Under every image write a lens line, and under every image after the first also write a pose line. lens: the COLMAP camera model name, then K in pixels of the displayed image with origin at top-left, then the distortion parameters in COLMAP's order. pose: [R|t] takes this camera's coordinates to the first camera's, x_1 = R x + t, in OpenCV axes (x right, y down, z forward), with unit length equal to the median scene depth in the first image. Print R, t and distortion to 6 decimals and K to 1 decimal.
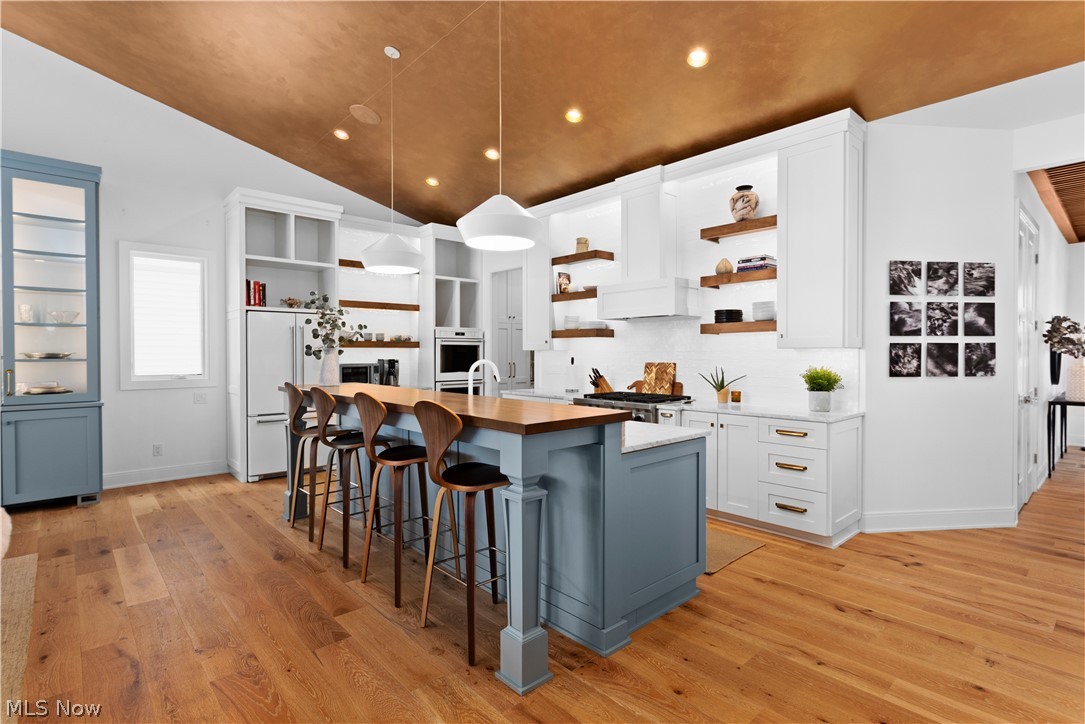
lens RADIAL K [[532.6, 0, 545.2], [0, 532.6, 355.9], [0, 0, 1]] dist [-0.000227, 0.000859]
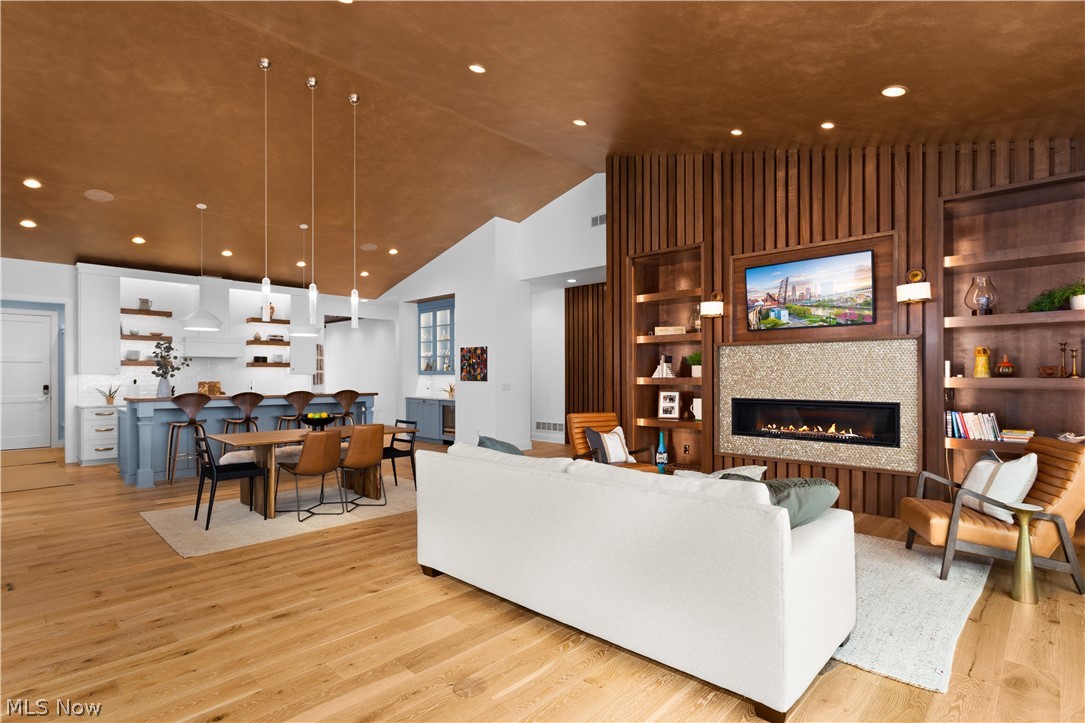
lens RADIAL K [[540.4, 0, 546.5], [0, 540.4, 373.1], [0, 0, 1]] dist [0.004848, 0.000720]
pose [[-0.071241, 0.006175, 0.997440, -1.949853], [0.007504, 0.999956, -0.005654, 0.002997], [-0.997431, 0.007082, -0.071284, -0.011554]]
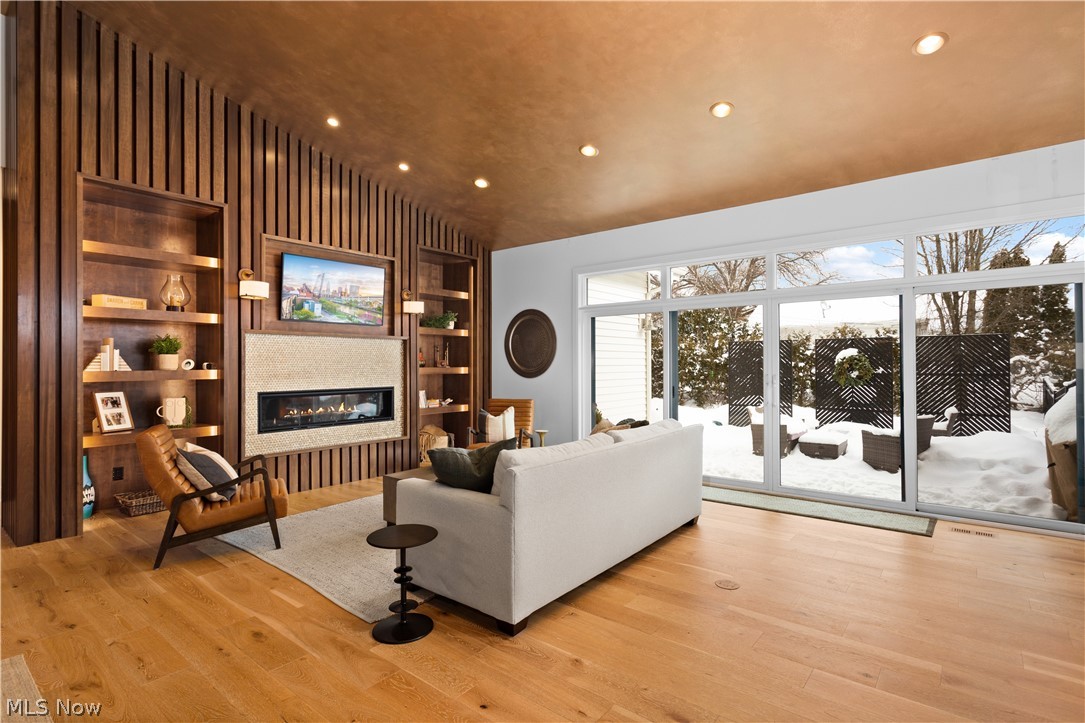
lens RADIAL K [[528.7, 0, 544.9], [0, 528.7, 361.1], [0, 0, 1]] dist [0.003805, 0.000599]
pose [[-0.987700, 0.005571, -0.156264, -1.081836], [0.005433, 0.999984, 0.001314, -0.006537], [0.156269, 0.000449, -0.987714, 0.689642]]
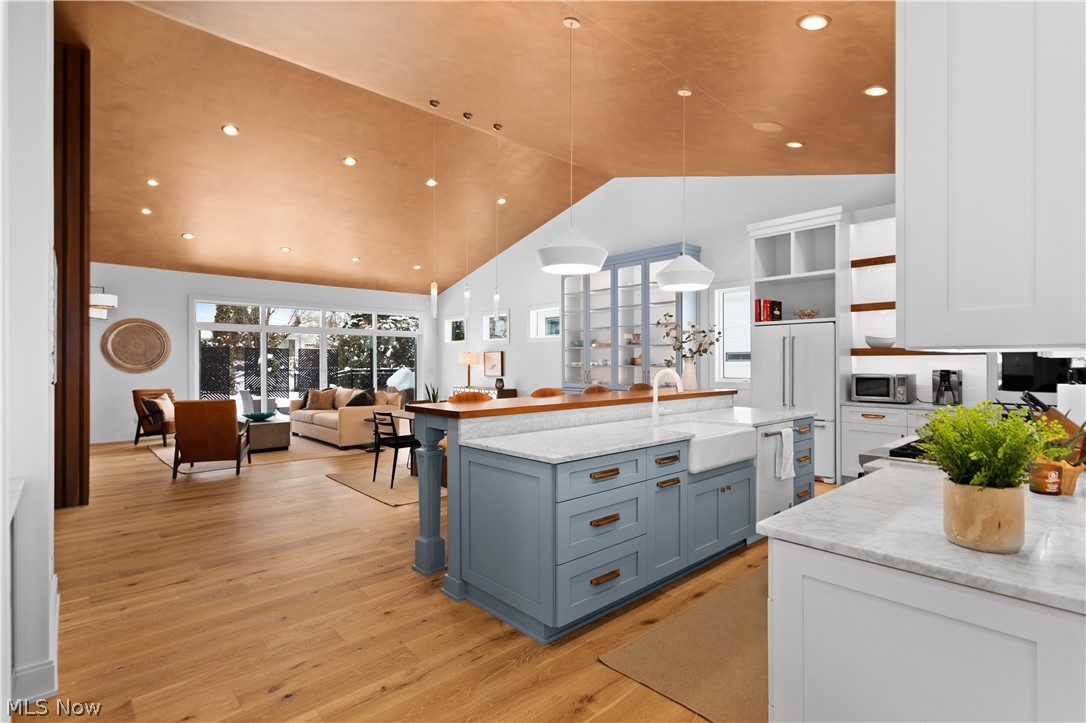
lens RADIAL K [[522.3, 0, 544.9], [0, 522.3, 362.1], [0, 0, 1]] dist [0.002285, 0.000638]
pose [[-0.000526, 0.000850, -1.000000, 0.726150], [-0.003975, 0.999992, 0.000852, -0.005568], [0.999992, 0.003975, -0.000523, 0.642736]]
